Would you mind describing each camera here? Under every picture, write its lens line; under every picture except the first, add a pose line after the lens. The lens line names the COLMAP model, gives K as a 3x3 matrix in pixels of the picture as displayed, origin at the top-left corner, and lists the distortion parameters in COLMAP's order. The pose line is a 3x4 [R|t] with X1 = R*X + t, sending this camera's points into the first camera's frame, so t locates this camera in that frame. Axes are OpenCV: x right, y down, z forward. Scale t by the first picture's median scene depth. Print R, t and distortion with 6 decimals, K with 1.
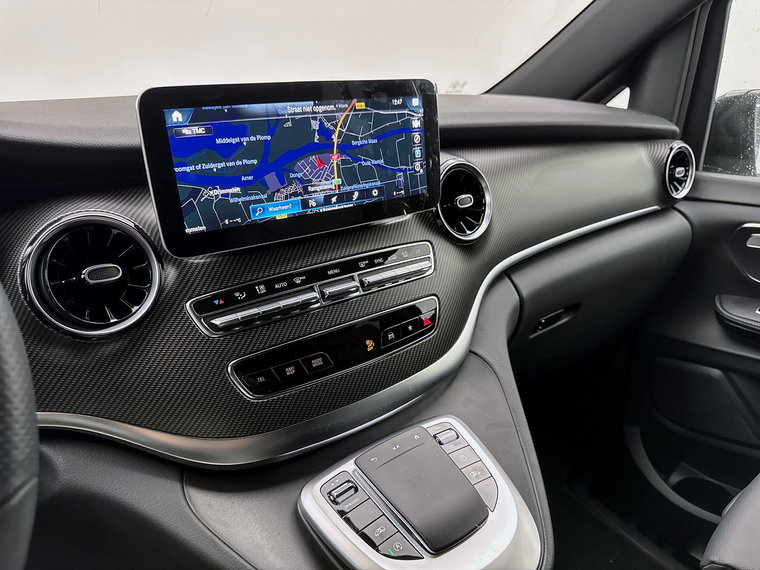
lens RADIAL K [[565.3, 0, 381.3], [0, 565.3, 276.9], [0, 0, 1]] dist [0.043736, -0.005087]
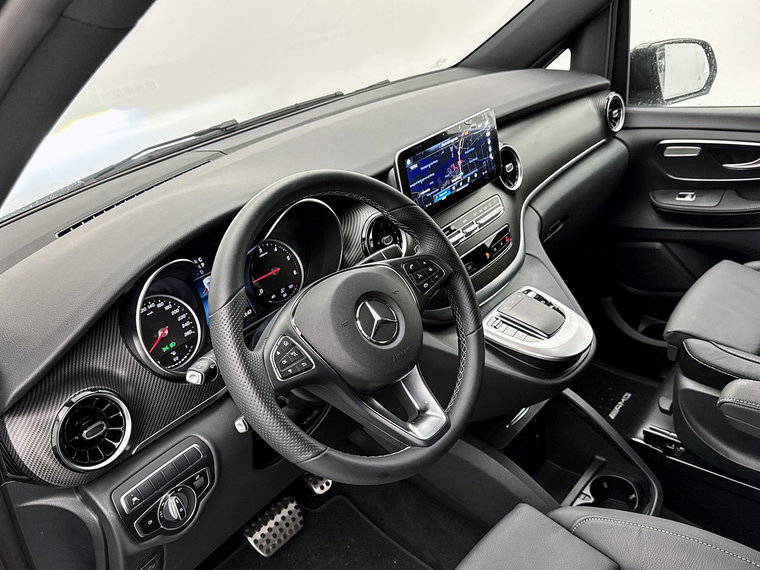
lens RADIAL K [[684.1, 0, 380.0], [0, 684.1, 285.0], [0, 0, 1]] dist [0.045412, -0.001801]
pose [[0.971150, -0.196850, 0.134601, -0.420720], [0.183464, 0.977335, 0.105627, -0.055581], [-0.152343, -0.077885, 0.985254, -0.737396]]
